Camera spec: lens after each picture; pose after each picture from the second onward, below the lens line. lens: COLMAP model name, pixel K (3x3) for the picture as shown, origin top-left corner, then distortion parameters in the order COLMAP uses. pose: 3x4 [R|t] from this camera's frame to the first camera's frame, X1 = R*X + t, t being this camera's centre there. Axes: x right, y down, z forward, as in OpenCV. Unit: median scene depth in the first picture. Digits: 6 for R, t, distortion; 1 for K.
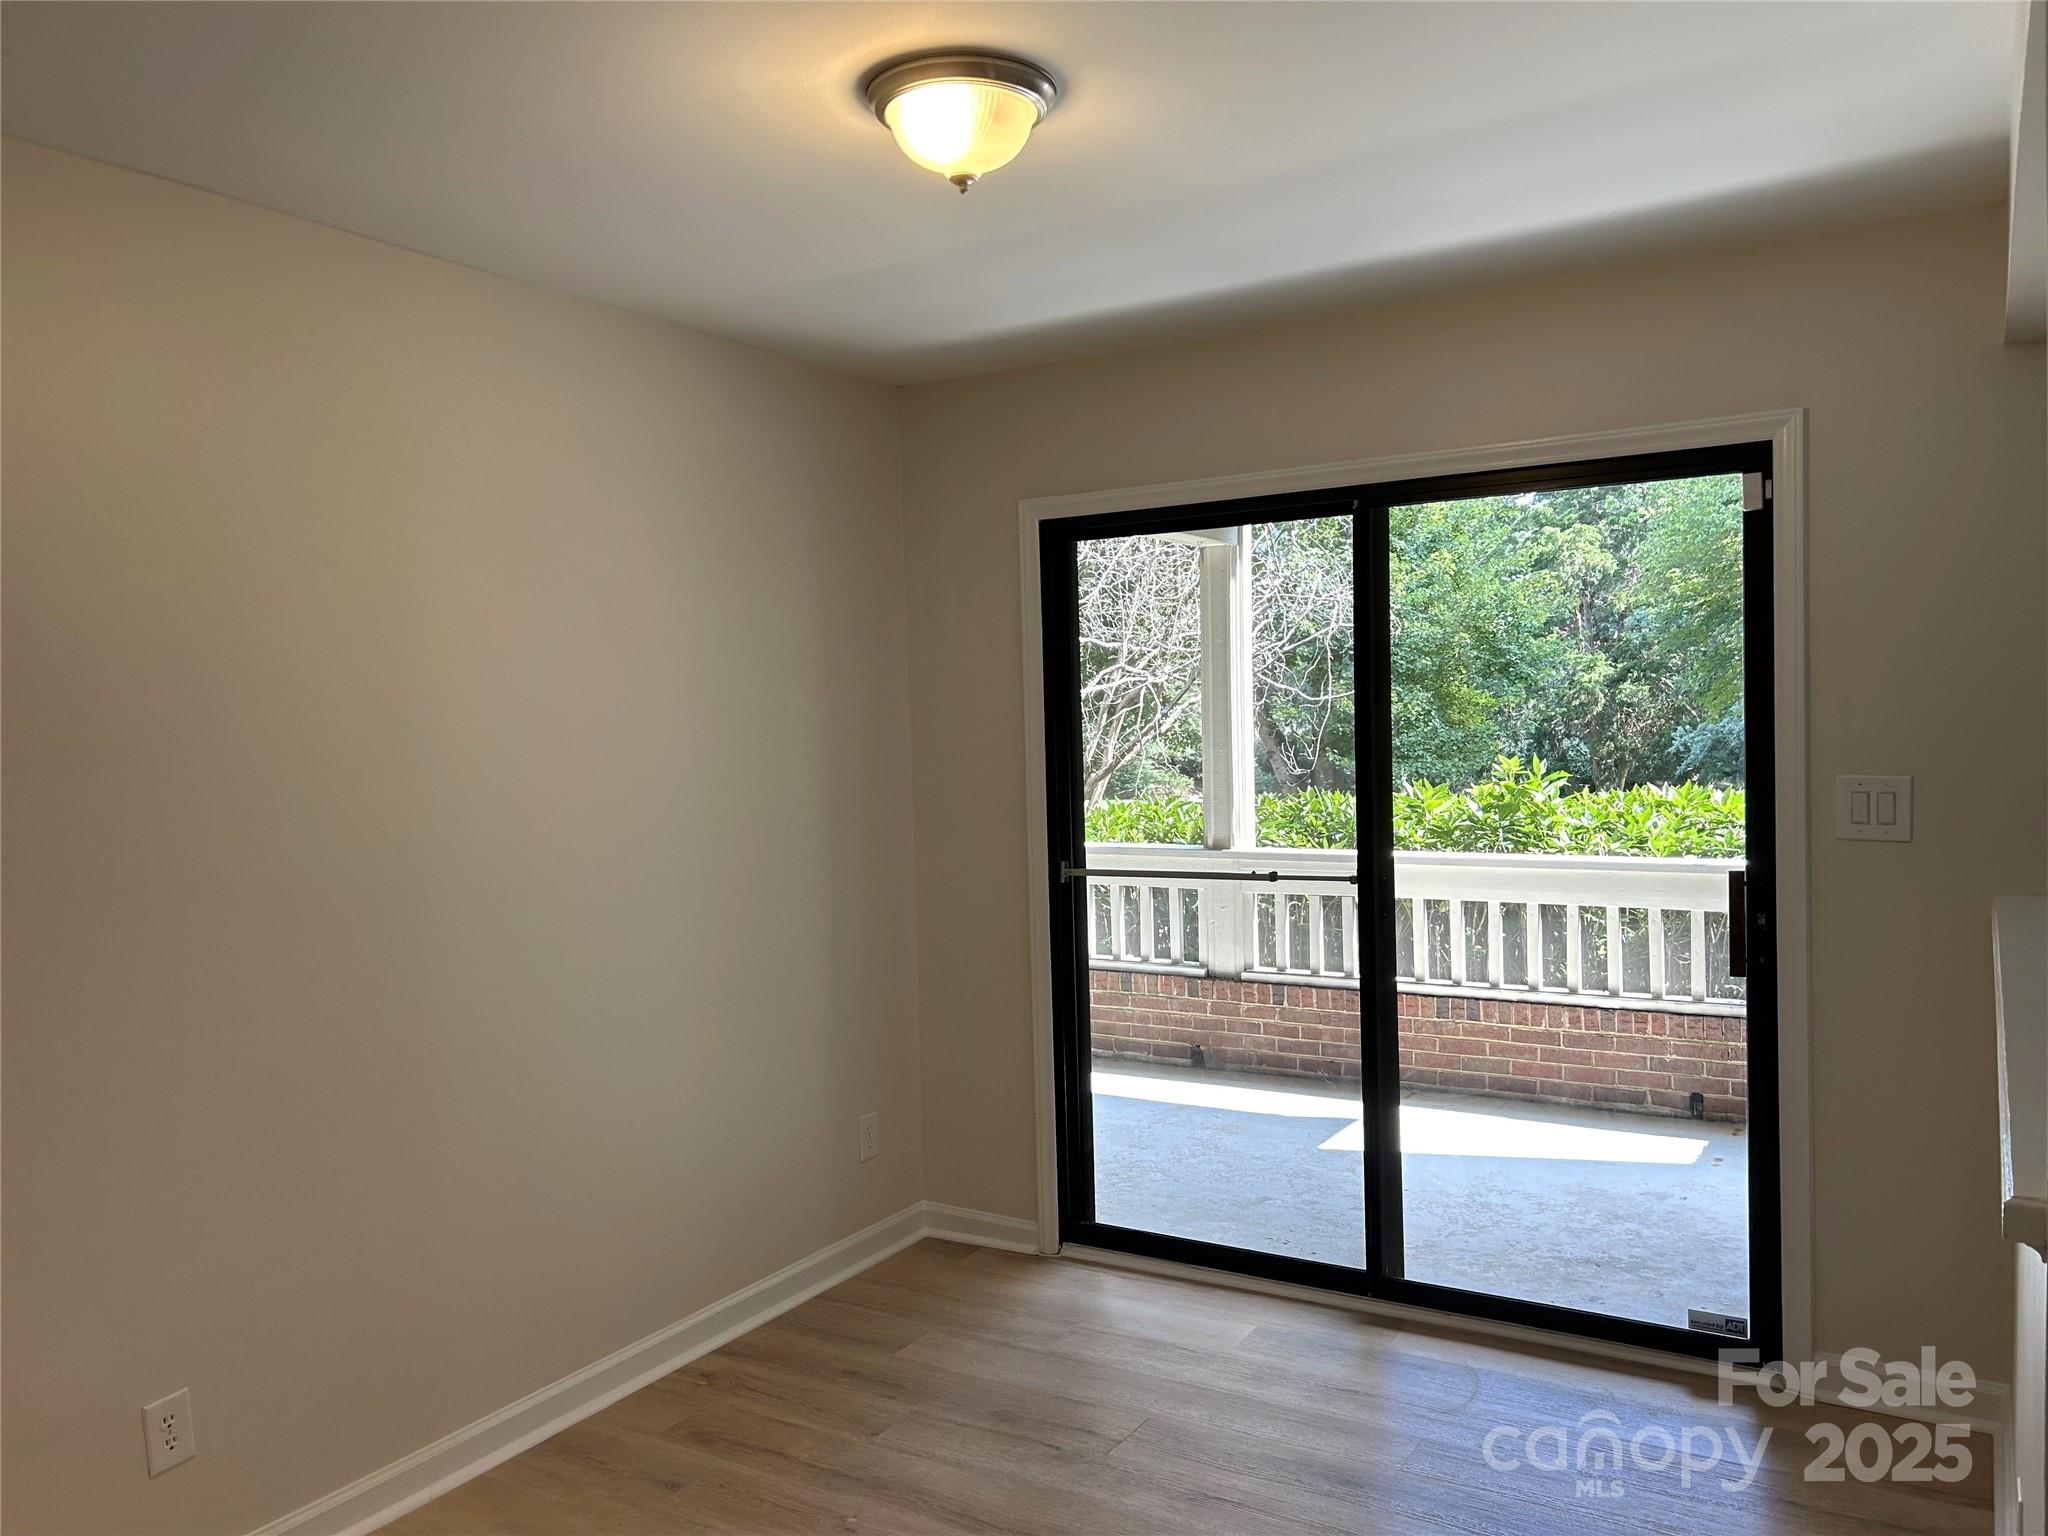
lens RADIAL K [[1539.0, 0, 1006.8], [0, 1539.0, 733.8], [0, 0, 1]] dist [0.066322, -0.081390]
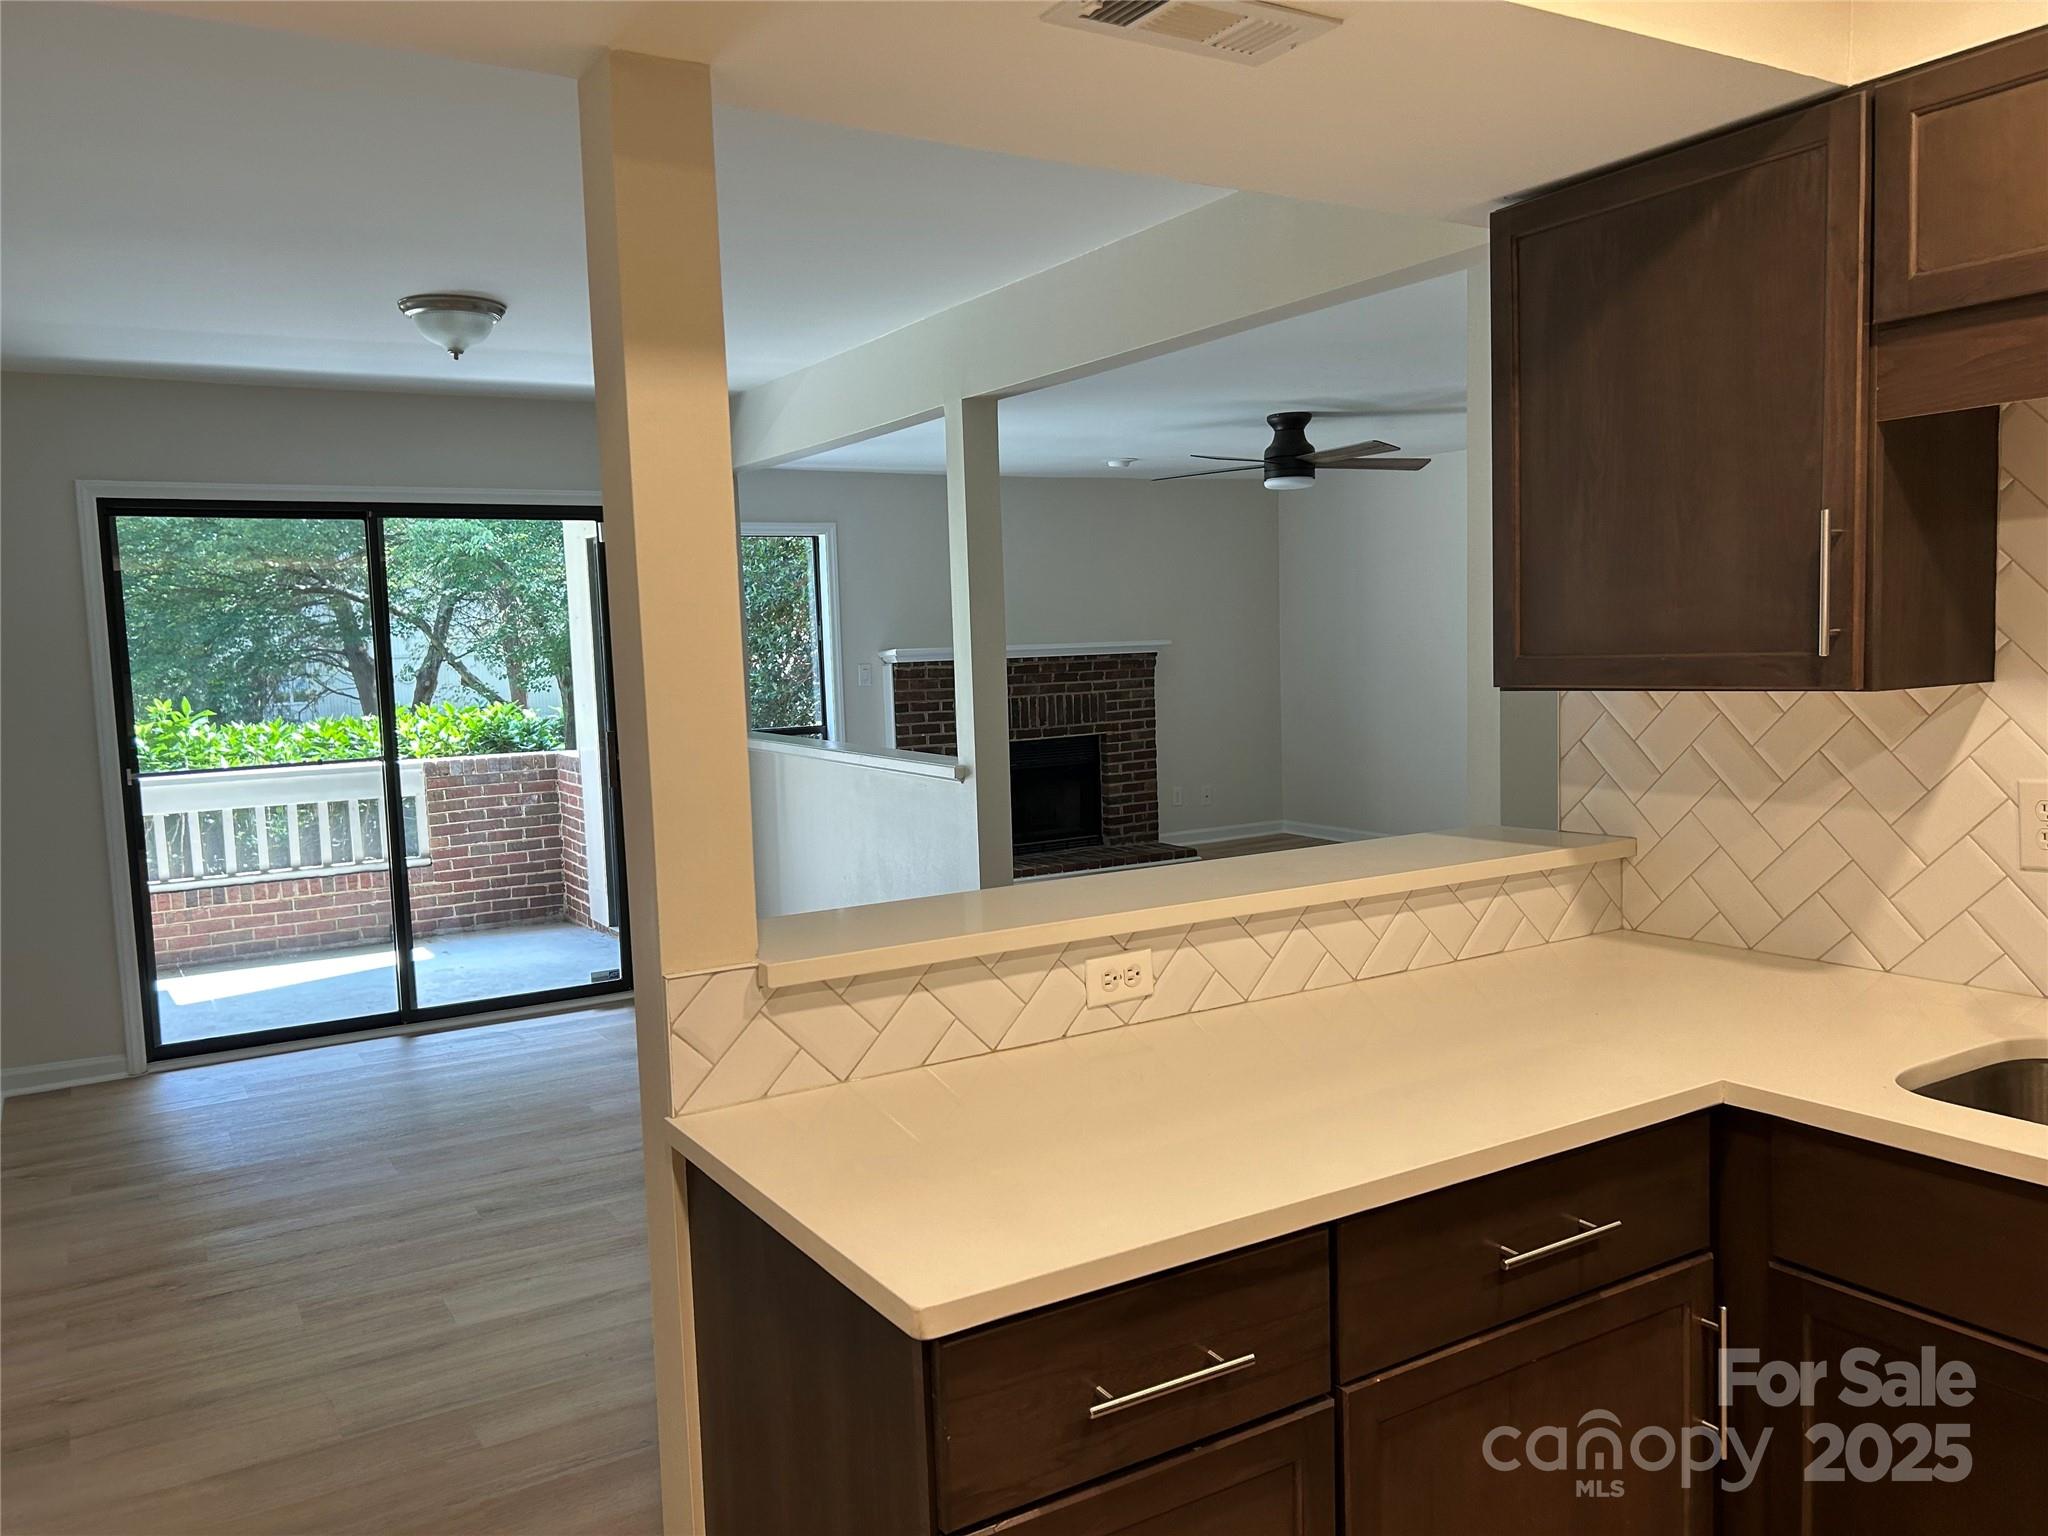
lens RADIAL K [[1539.0, 0, 1013.3], [0, 1539.0, 786.2], [0, 0, 1]] dist [0.066322, -0.081390]
pose [[0.463796, -0.074883, 0.882772, -0.527124], [0.027089, 0.997154, 0.070354, 0.017447], [-0.885528, -0.008717, 0.464505, -0.168728]]
